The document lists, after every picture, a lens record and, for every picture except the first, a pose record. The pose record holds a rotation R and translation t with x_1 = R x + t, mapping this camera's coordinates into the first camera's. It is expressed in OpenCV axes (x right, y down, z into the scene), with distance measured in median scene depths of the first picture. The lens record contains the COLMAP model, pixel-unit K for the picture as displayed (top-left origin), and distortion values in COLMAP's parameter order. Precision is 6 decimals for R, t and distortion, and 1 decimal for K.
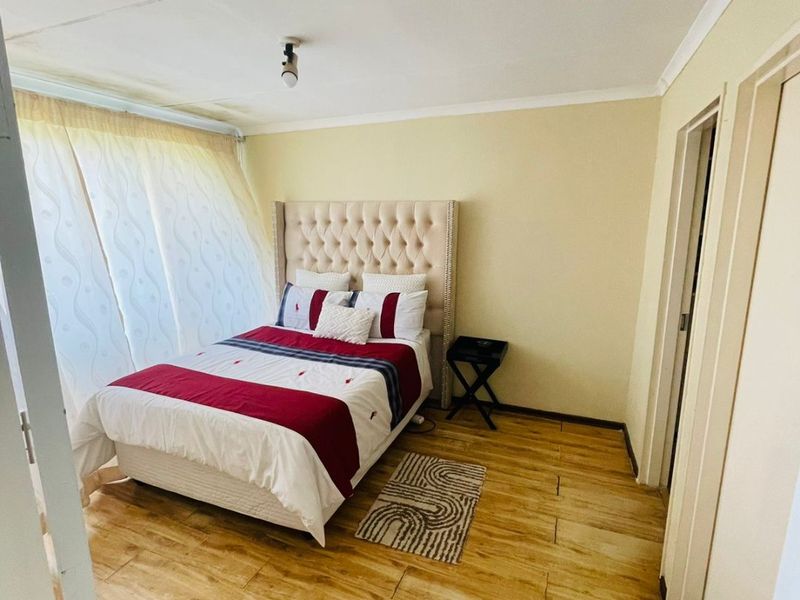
lens RADIAL K [[429.3, 0, 398.3], [0, 429.3, 300.2], [0, 0, 1]] dist [0.003179, -0.002023]
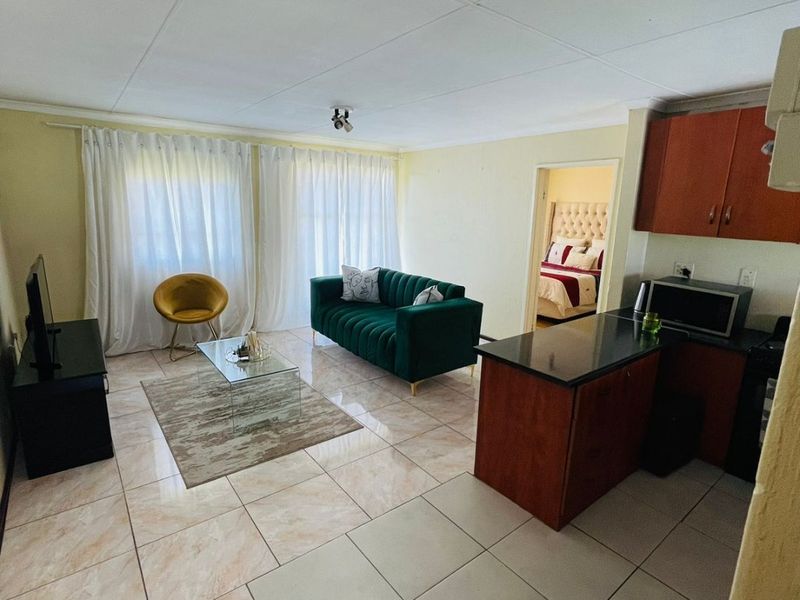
lens RADIAL K [[429.3, 0, 400.6], [0, 429.3, 297.6], [0, 0, 1]] dist [0.003179, -0.002023]
pose [[0.864184, 0.129813, -0.486143, 0.146484], [-0.122984, 0.991338, 0.046093, 0.216350], [0.487915, 0.019955, 0.872663, -1.130982]]
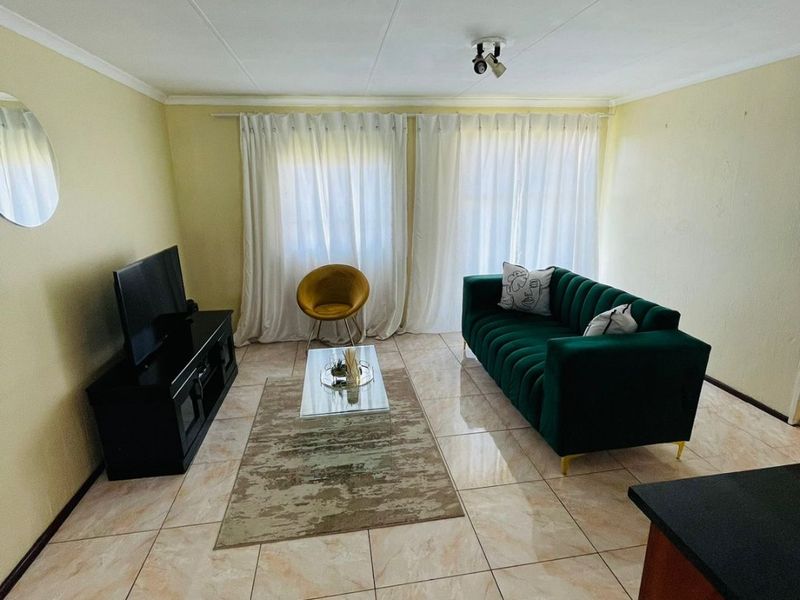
lens RADIAL K [[429.3, 0, 401.4], [0, 429.3, 299.4], [0, 0, 1]] dist [0.003179, -0.002023]
pose [[0.518843, 0.219132, -0.826307, 0.020688], [-0.150224, 0.974918, 0.164217, 0.109805], [0.841567, 0.038929, 0.538749, -0.589919]]
